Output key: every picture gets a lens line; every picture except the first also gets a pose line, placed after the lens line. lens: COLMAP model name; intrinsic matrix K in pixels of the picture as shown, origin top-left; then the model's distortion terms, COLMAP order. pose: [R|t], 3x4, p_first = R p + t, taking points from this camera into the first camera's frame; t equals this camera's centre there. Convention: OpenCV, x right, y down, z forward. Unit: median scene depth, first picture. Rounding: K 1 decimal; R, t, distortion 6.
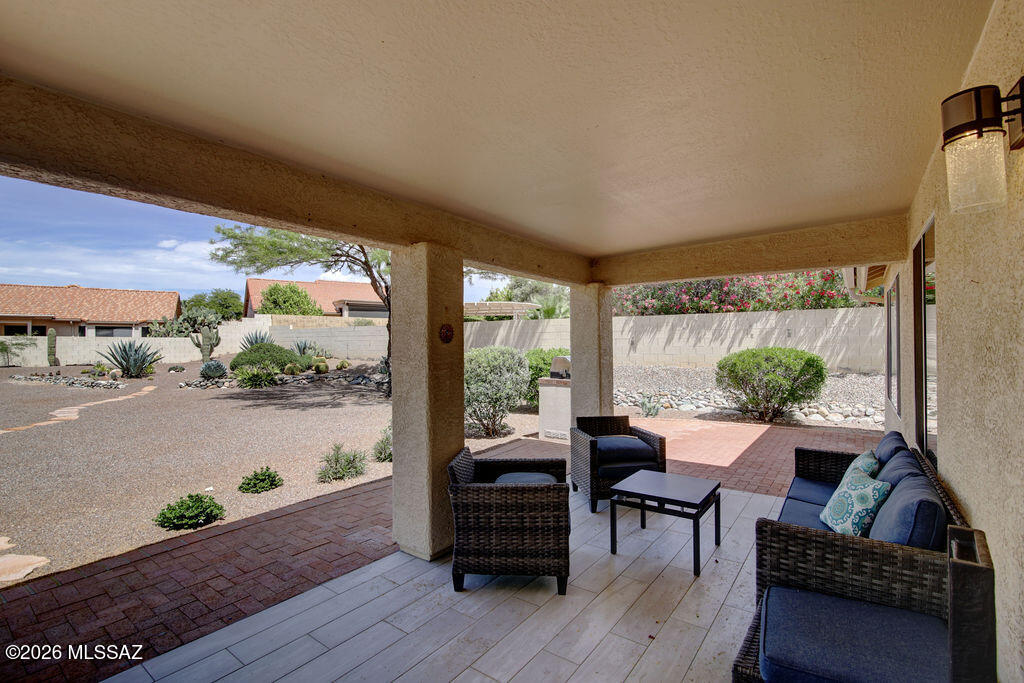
lens RADIAL K [[472.8, 0, 512.9], [0, 472.8, 341.9], [0, 0, 1]] dist [-0.018923, -0.000444]
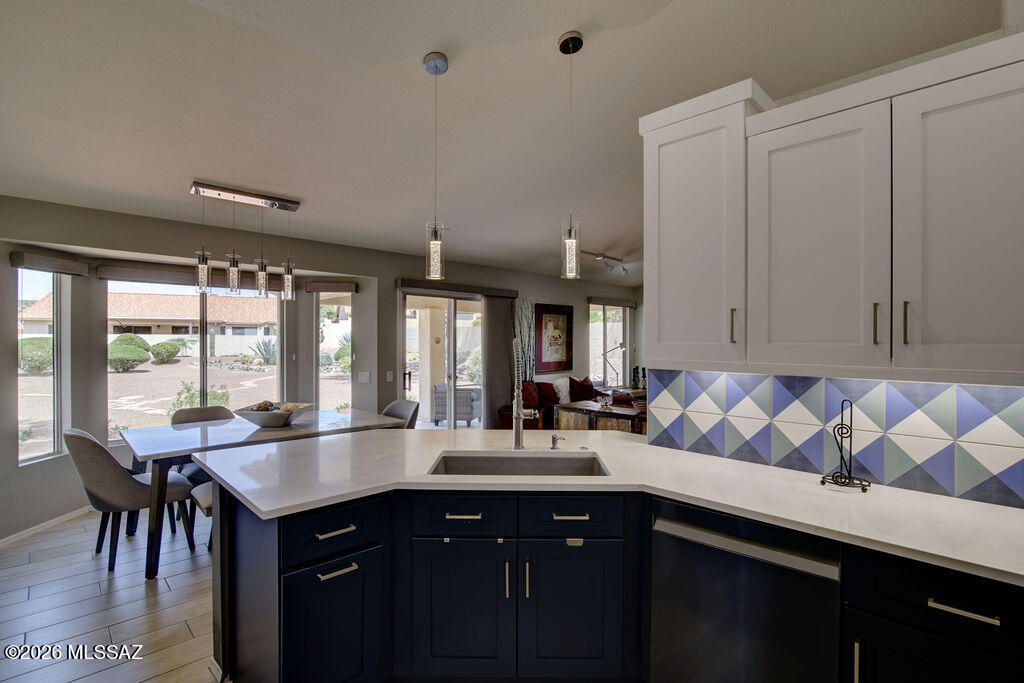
lens RADIAL K [[472.8, 0, 506.7], [0, 472.8, 342.7], [0, 0, 1]] dist [-0.018923, -0.000444]
pose [[0.986672, 0.004421, -0.162662, 0.082931], [-0.003009, 0.999956, 0.008924, -0.003658], [0.162695, -0.008316, 0.986641, -0.194125]]
